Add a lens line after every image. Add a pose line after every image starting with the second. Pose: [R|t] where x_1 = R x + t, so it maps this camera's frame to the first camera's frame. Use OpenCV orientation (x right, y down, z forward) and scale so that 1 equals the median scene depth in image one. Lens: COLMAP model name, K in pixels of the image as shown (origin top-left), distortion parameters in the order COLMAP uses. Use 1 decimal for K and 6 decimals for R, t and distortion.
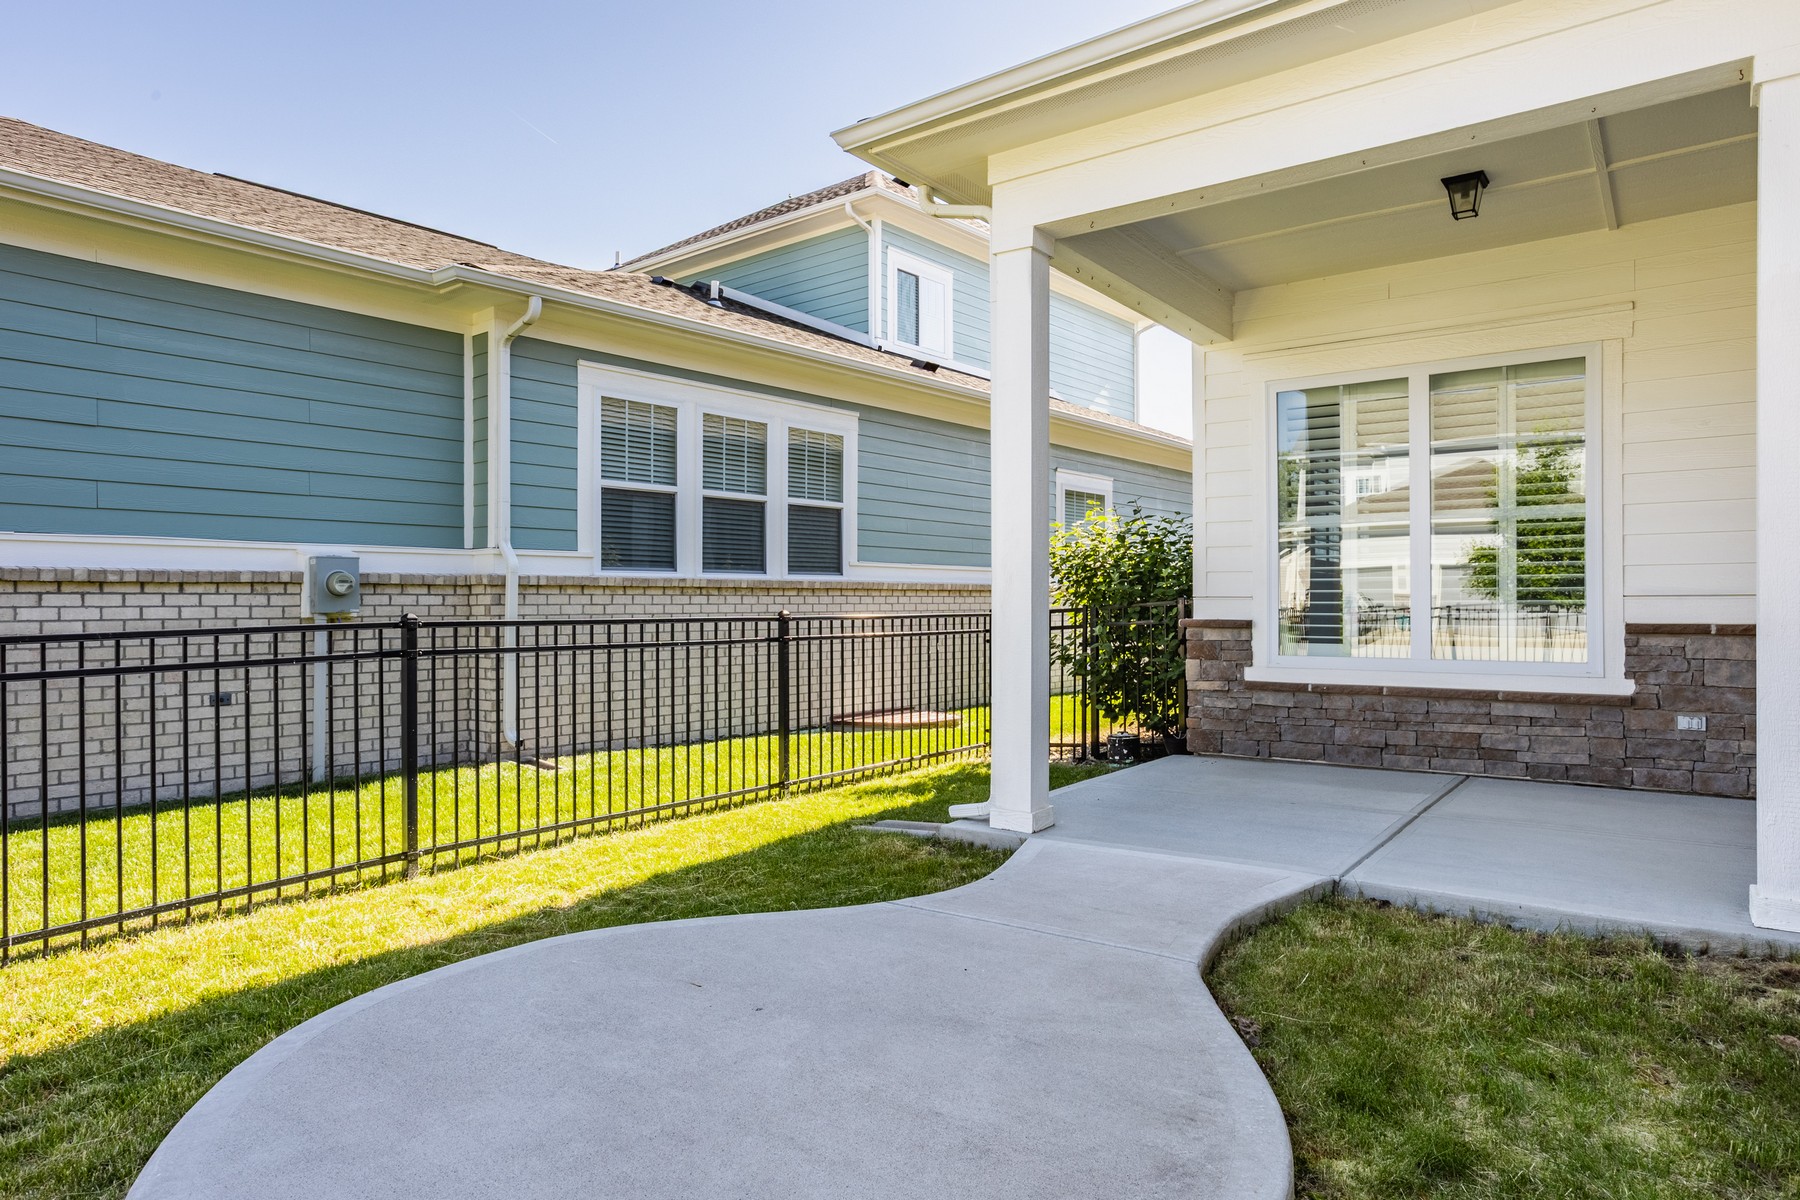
lens RADIAL K [[1058.3, 0, 889.5], [0, 1058.3, 601.5], [0, 0, 1]] dist [-0.004103, 0.000014]
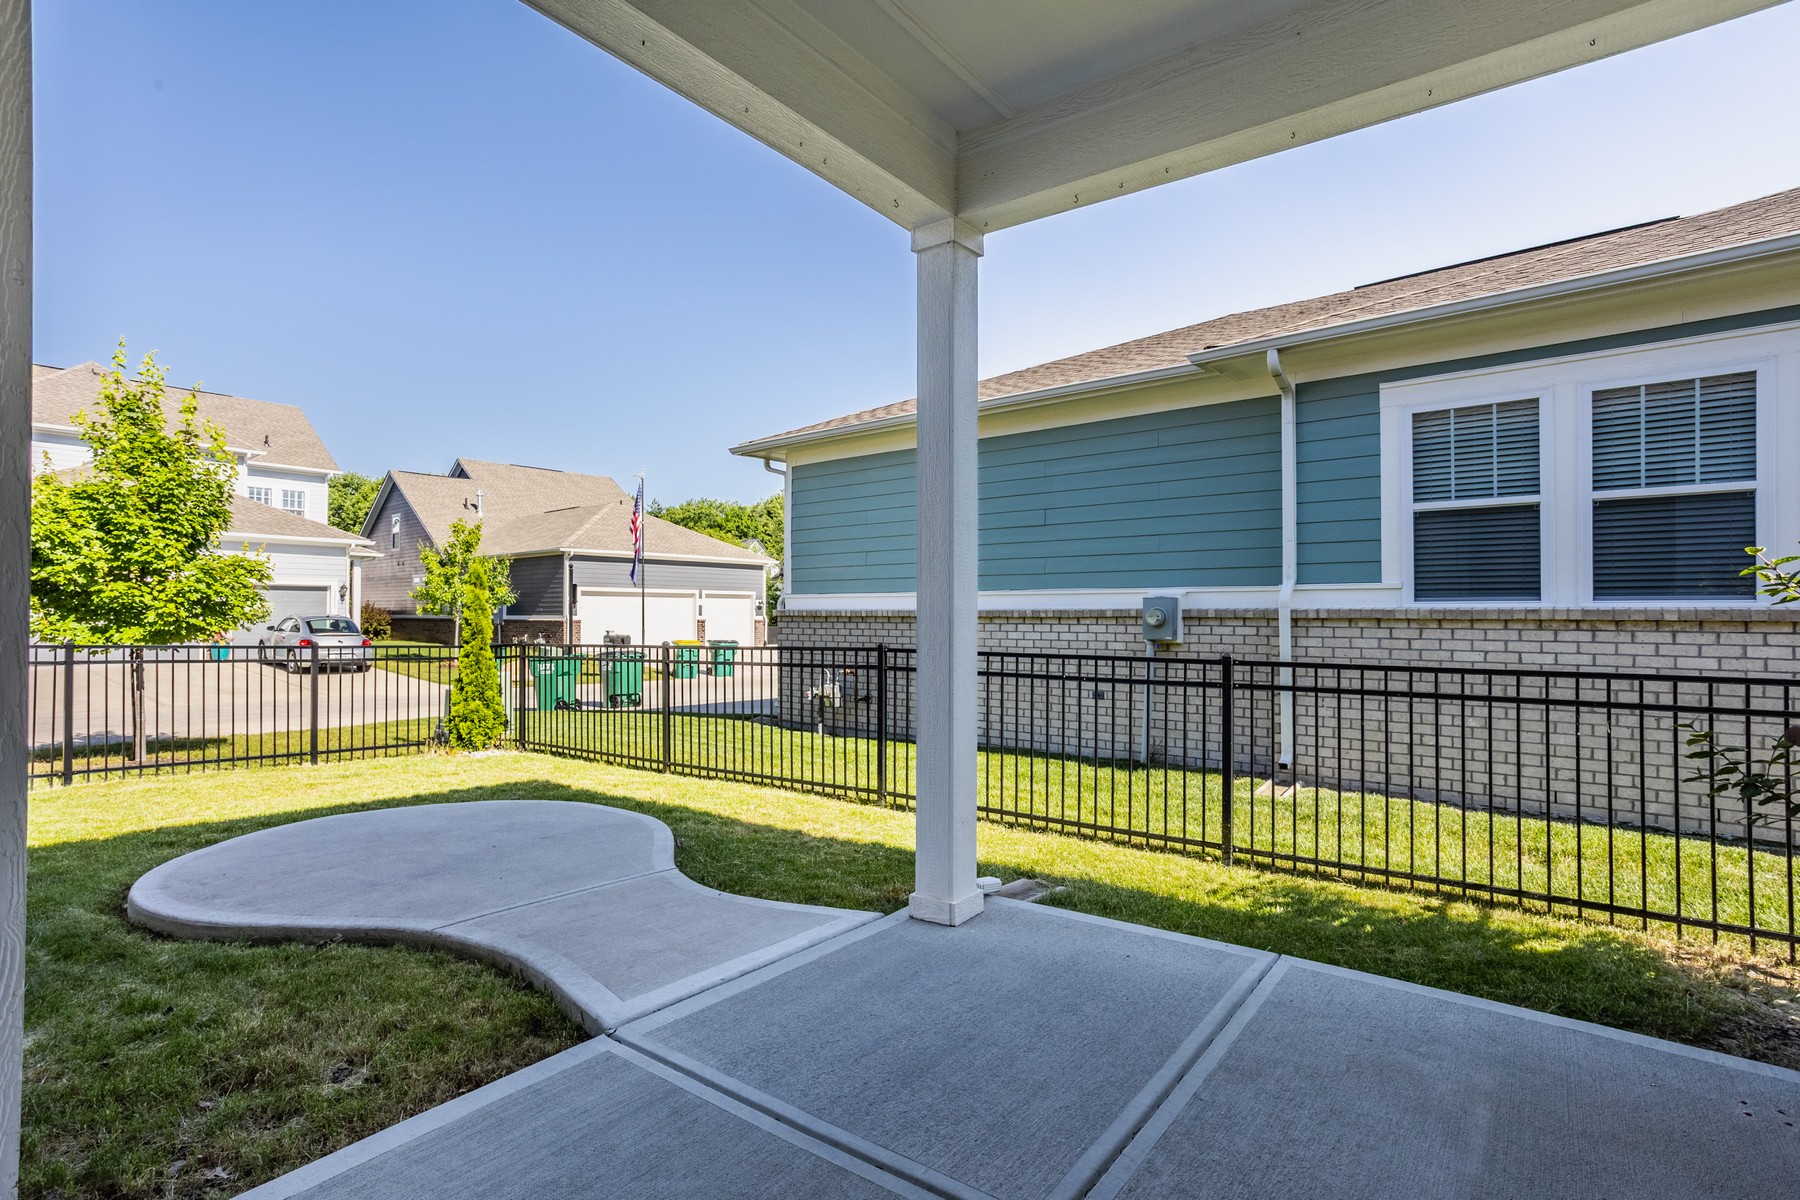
lens RADIAL K [[901.6, 0, 934.4], [0, 901.6, 609.6], [0, 0, 1]] dist [-0.015082, 0.003398]
pose [[0.041659, -0.008550, -0.999095, 0.548504], [-0.008308, 0.999926, -0.008903, -0.013189], [0.999097, 0.008671, 0.041584, 0.609733]]
